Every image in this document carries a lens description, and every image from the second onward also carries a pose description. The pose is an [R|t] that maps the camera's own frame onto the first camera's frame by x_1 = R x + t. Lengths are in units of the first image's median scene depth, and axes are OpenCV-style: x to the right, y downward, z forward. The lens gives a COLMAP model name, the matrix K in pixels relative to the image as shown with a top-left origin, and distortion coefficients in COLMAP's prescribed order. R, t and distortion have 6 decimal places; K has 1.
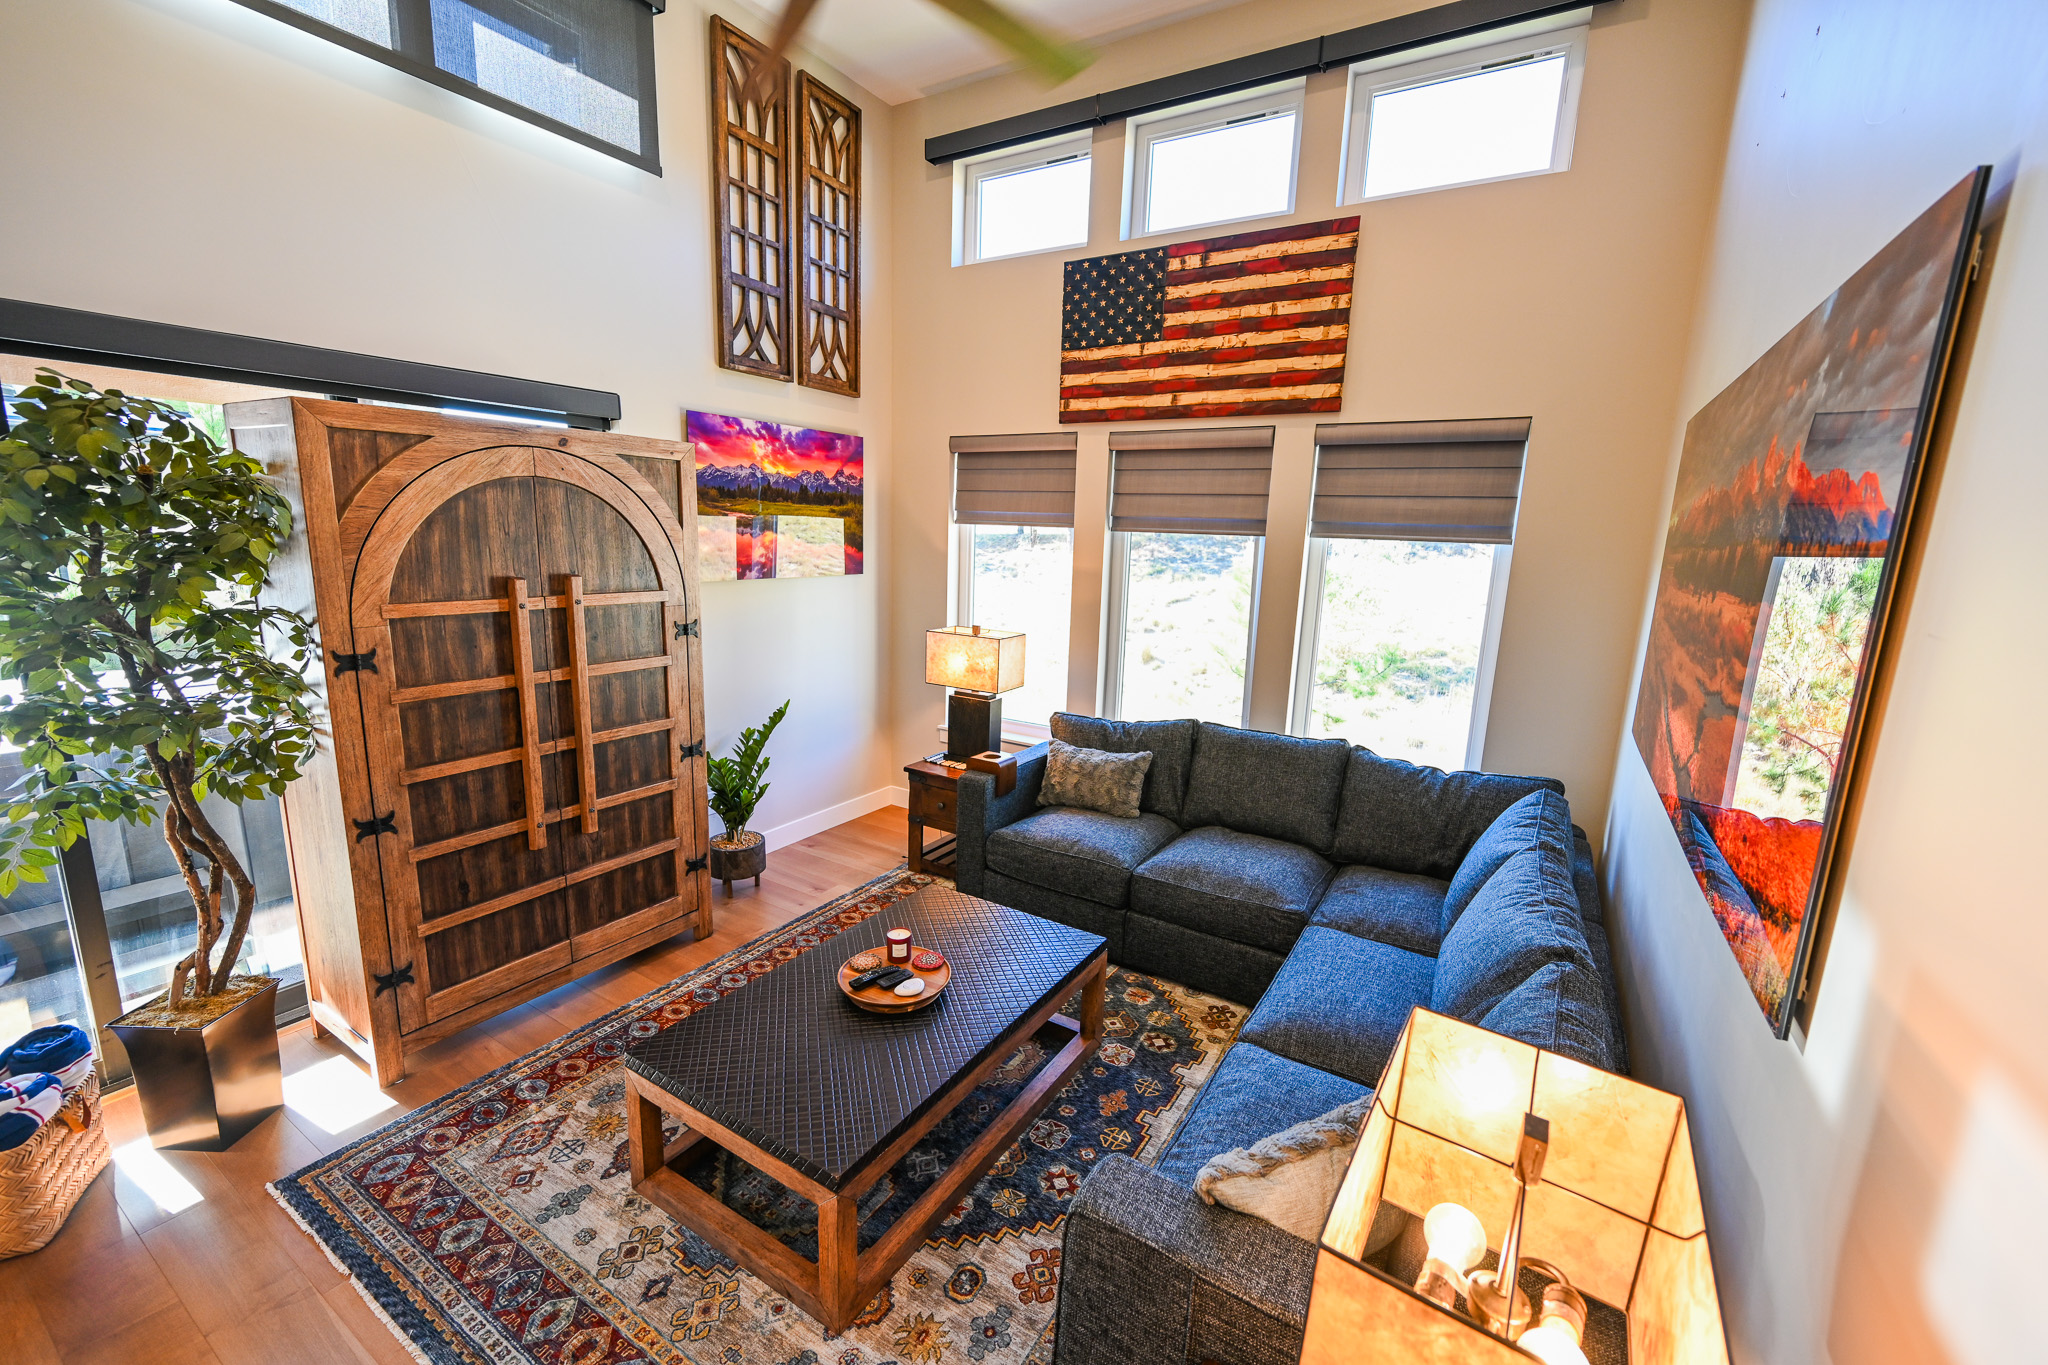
lens RADIAL K [[834.9, 0, 1030.7], [0, 834.9, 694.9], [0, 0, 1]] dist [-0.002677, -0.000354]
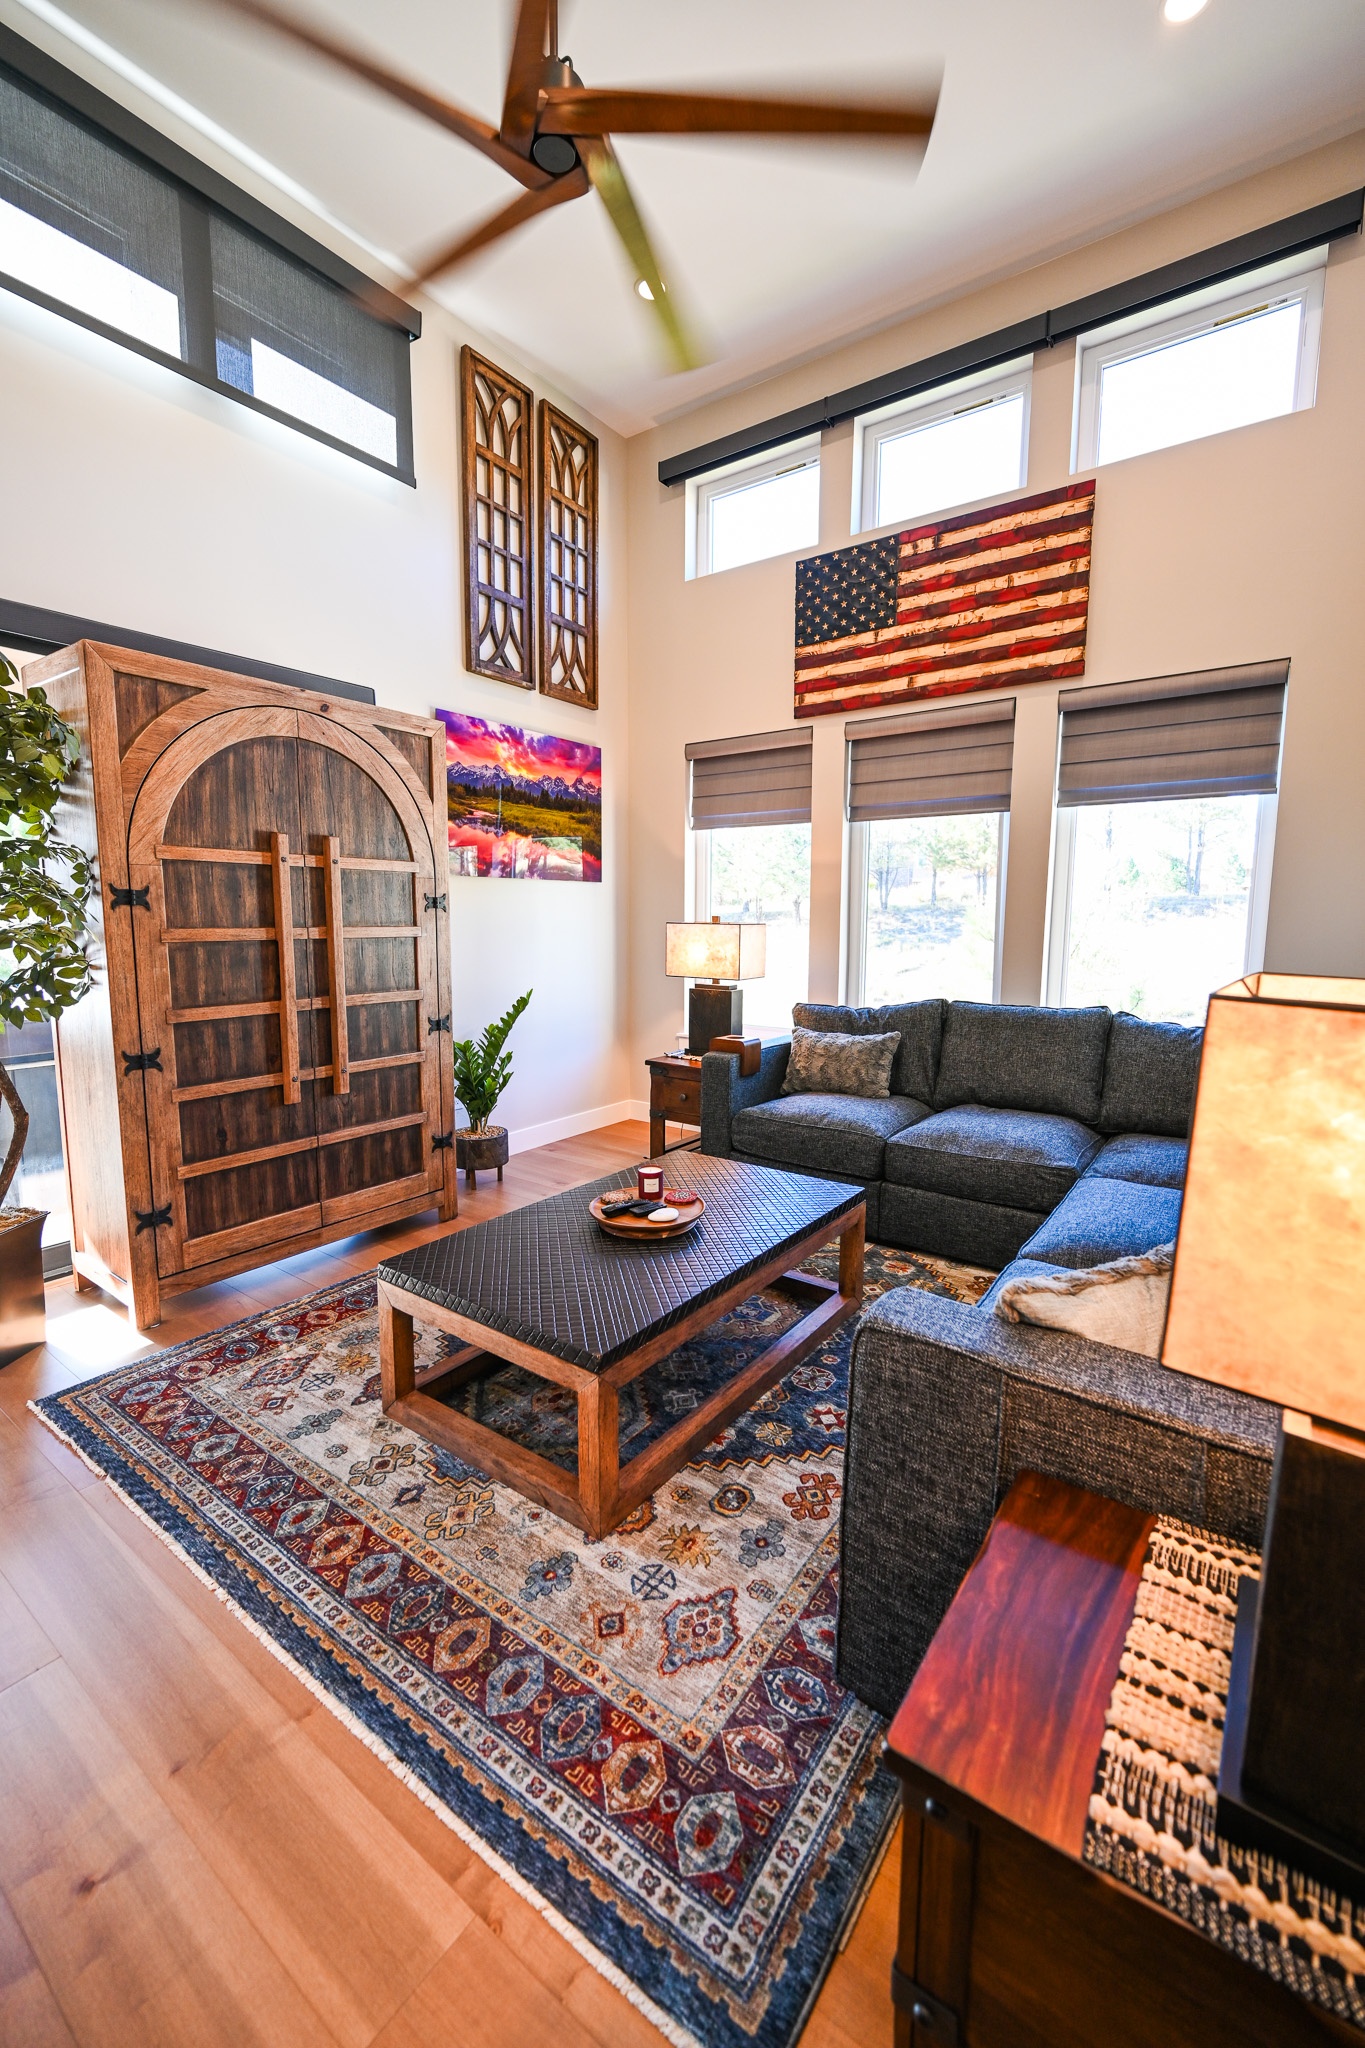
lens RADIAL K [[834.9, 0, 696.4], [0, 834.9, 1019.0], [0, 0, 1]] dist [-0.002677, -0.000354]
pose [[0.997178, -0.020586, -0.072191, -0.028044], [0.015124, 0.997039, -0.075394, 0.168827], [0.073529, 0.074089, 0.994537, 0.023280]]
